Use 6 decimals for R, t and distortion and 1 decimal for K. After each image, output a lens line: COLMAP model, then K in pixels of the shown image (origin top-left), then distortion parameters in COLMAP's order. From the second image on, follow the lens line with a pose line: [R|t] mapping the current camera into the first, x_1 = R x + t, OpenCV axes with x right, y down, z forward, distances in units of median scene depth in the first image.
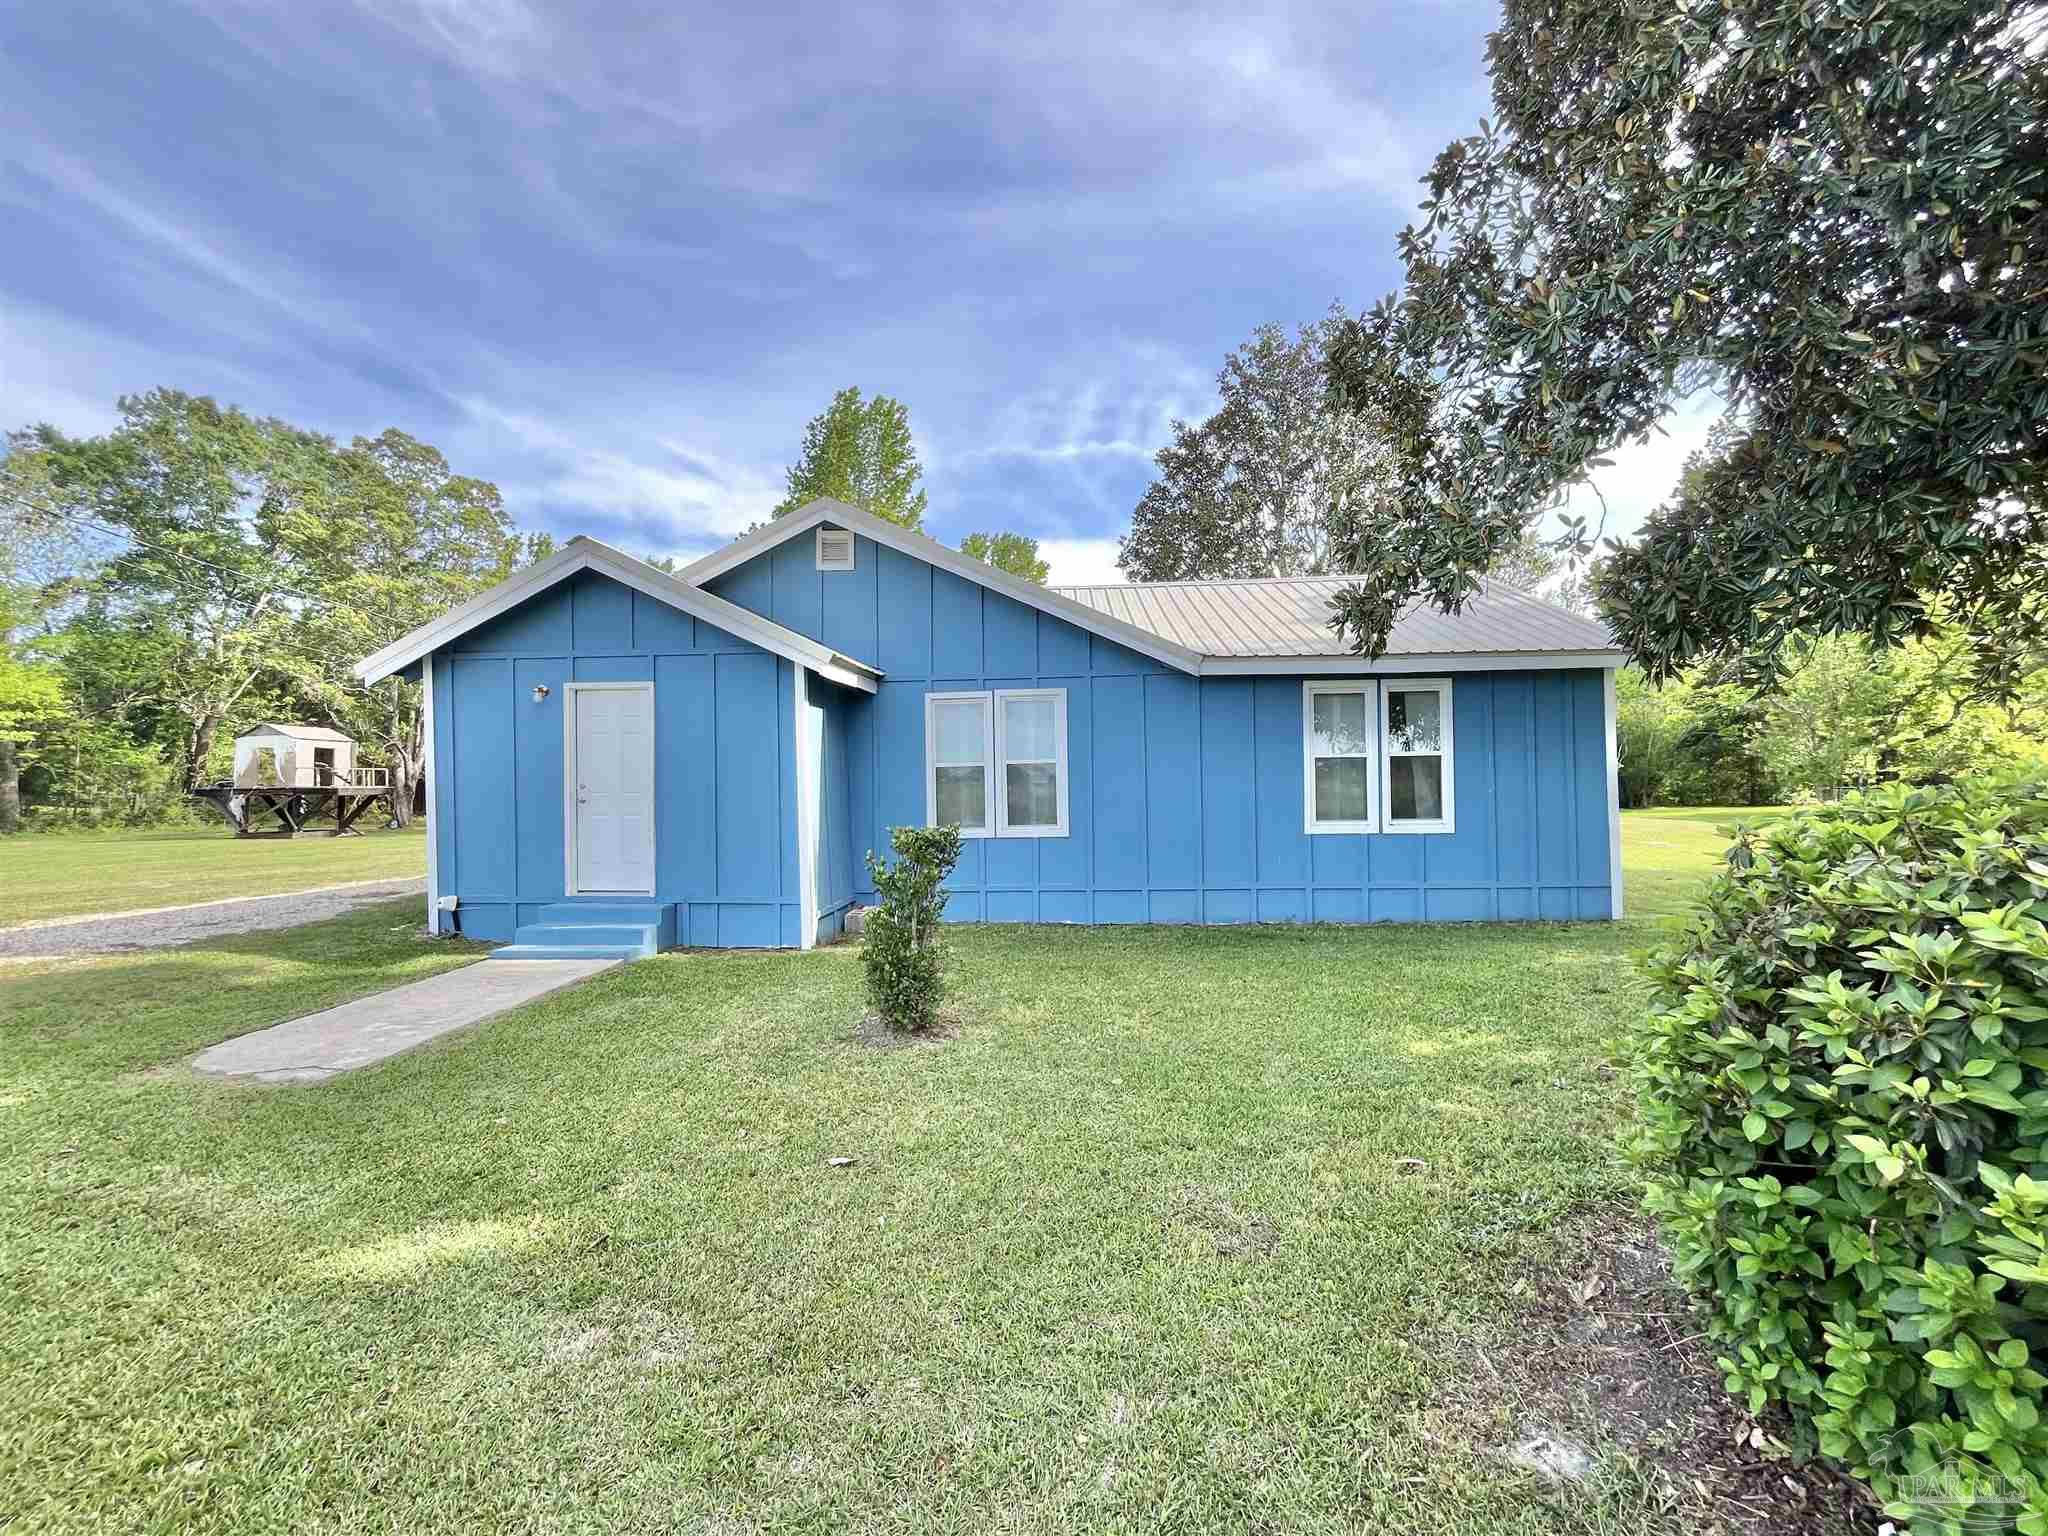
lens RADIAL K [[832.5, 0, 1009.3], [0, 832.5, 767.1], [0, 0, 1]] dist [-0.014257, -0.000429]
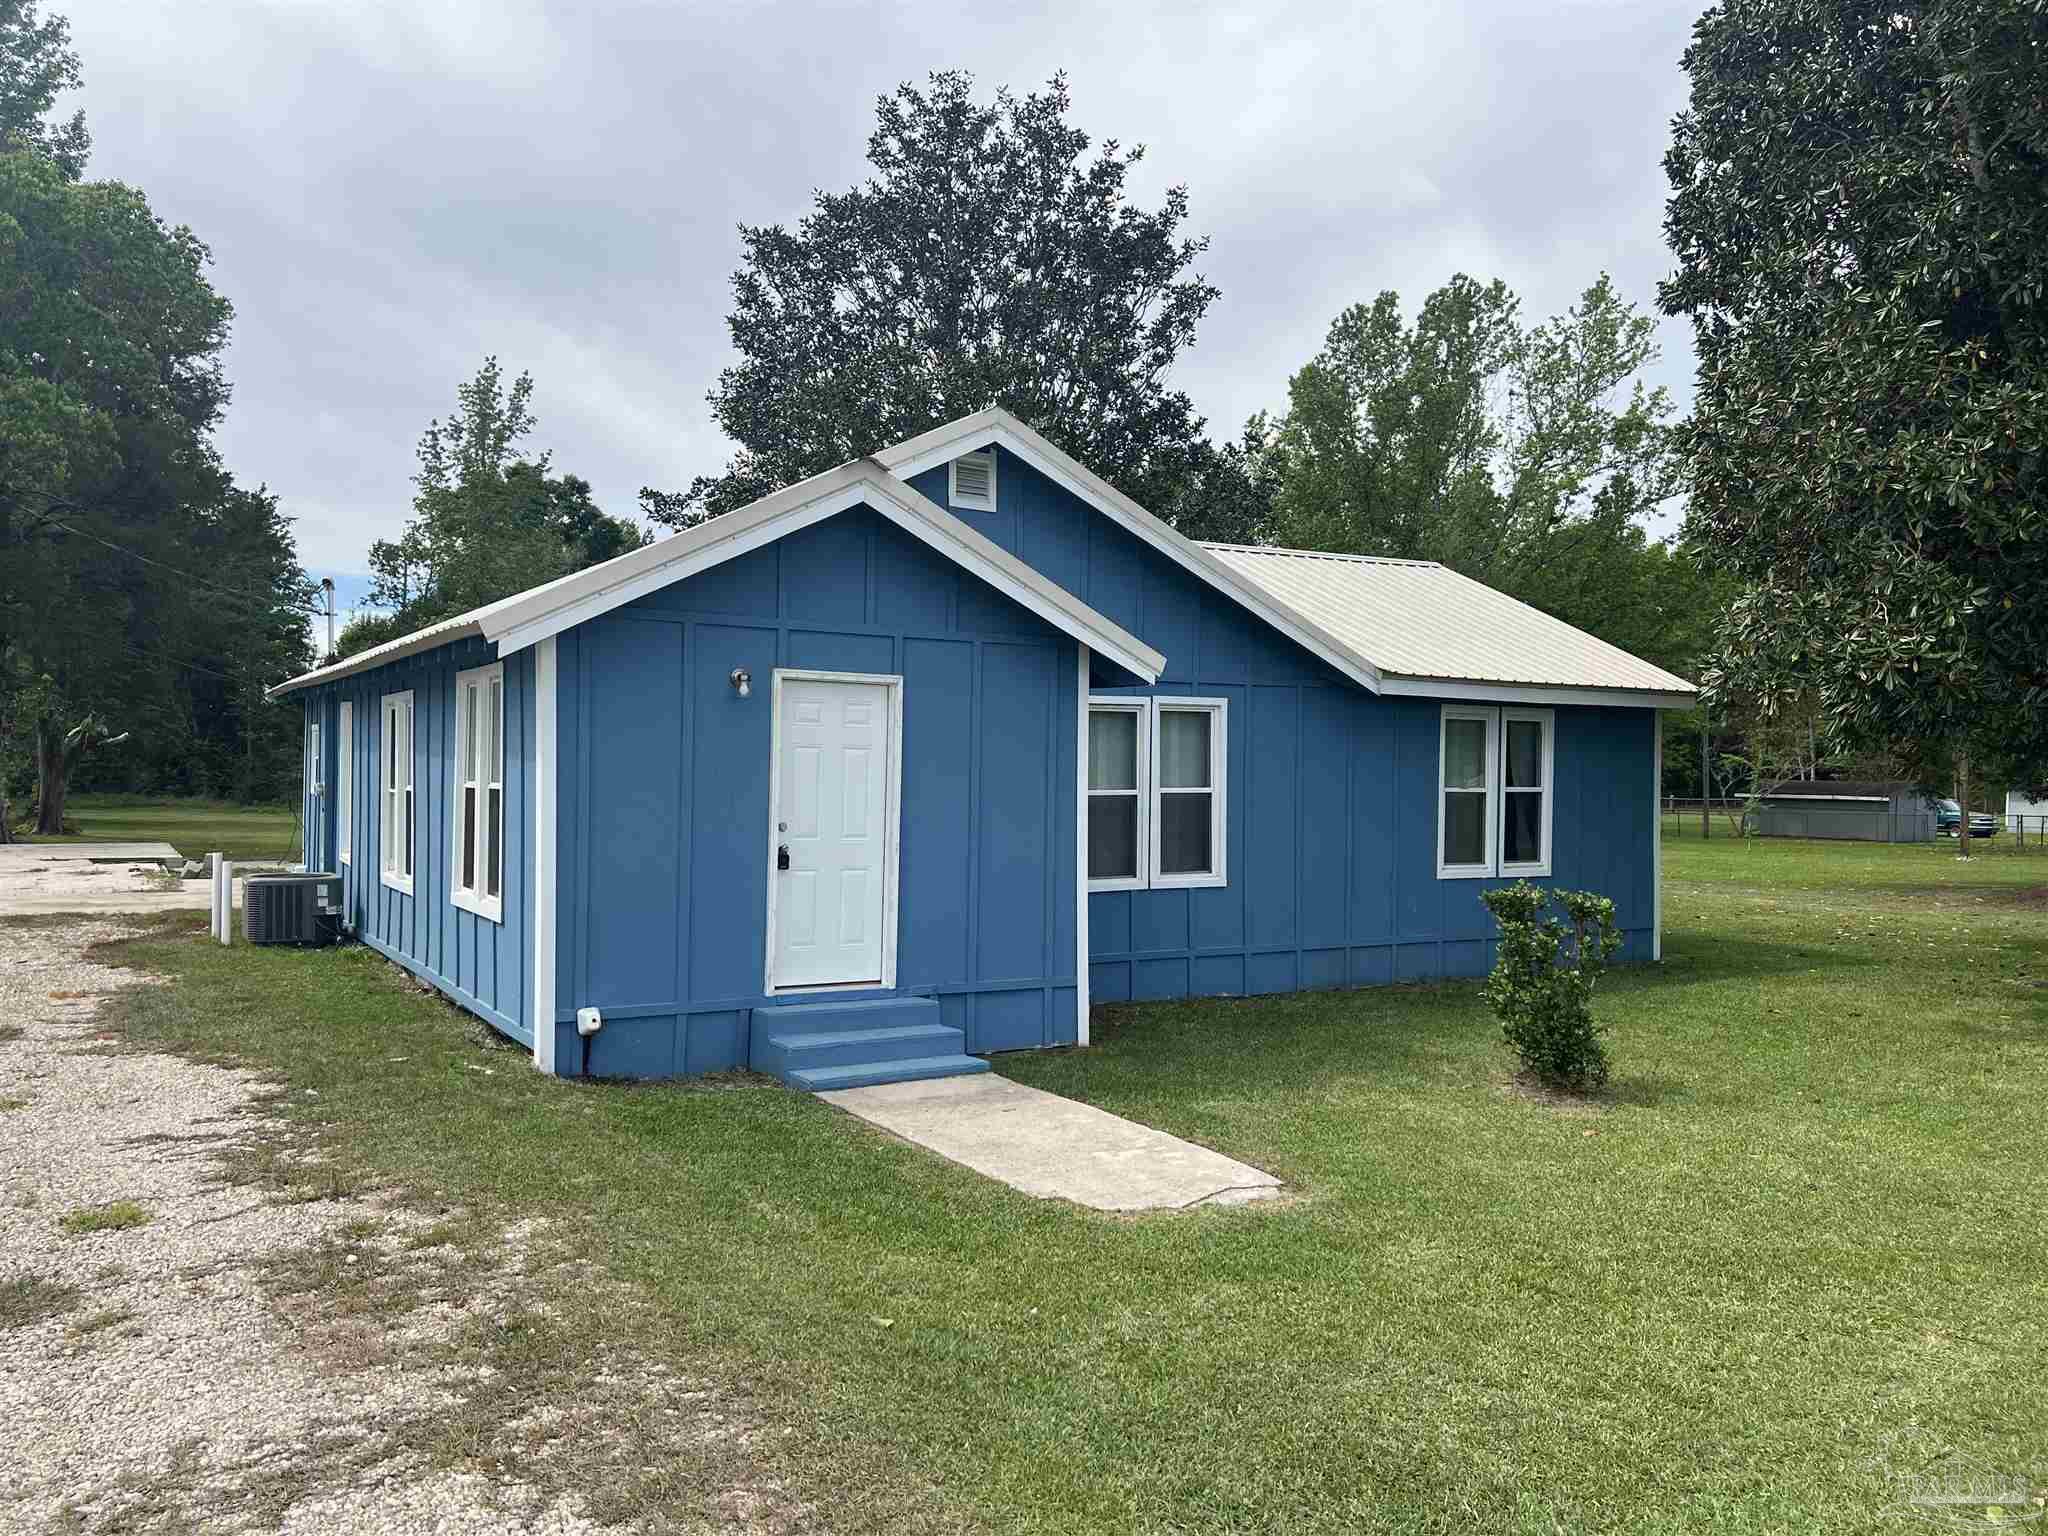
lens RADIAL K [[1540.0, 0, 1012.7], [0, 1540.0, 810.0], [0, 0, 1]] dist [0.052121, -0.043472]
pose [[0.808177, 0.006888, 0.588900, -0.952130], [-0.036496, 0.998596, 0.038406, -0.038577], [-0.587808, -0.052531, 0.807293, -0.062481]]
